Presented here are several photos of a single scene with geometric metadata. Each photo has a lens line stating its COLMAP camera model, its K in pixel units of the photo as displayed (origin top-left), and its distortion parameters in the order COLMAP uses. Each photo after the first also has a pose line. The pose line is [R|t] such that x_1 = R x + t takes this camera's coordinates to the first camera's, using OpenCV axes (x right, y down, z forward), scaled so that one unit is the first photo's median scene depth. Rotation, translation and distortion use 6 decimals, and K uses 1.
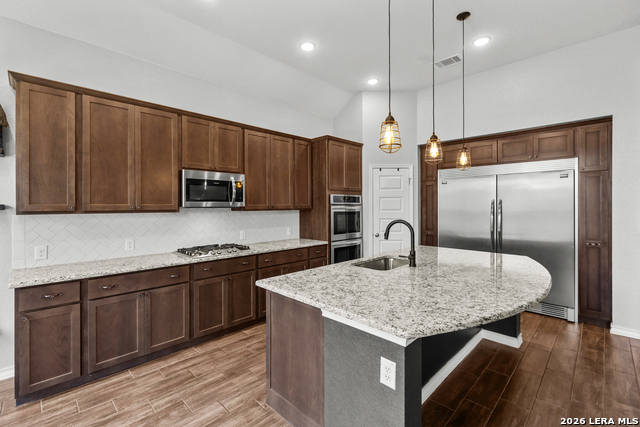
lens RADIAL K [[286.3, 0, 316.9], [0, 286.3, 206.0], [0, 0, 1]] dist [0.001215, -0.001057]
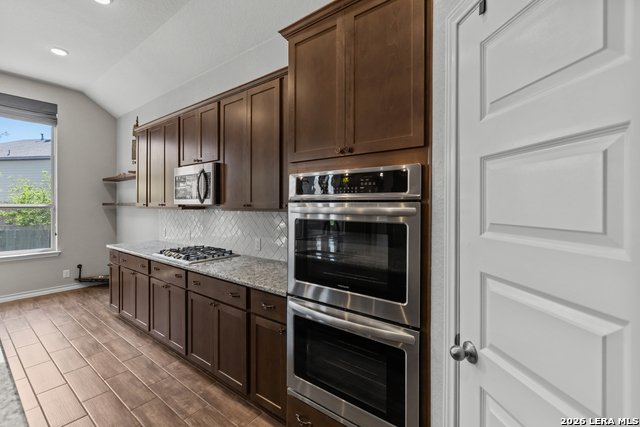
lens RADIAL K [[286.3, 0, 317.3], [0, 286.3, 204.8], [0, 0, 1]] dist [0.001215, -0.001057]
pose [[0.119153, 0.003491, -0.992870, 0.692892], [-0.001795, 0.999993, 0.003301, -0.000070], [0.992874, 0.001389, 0.119158, 1.544327]]
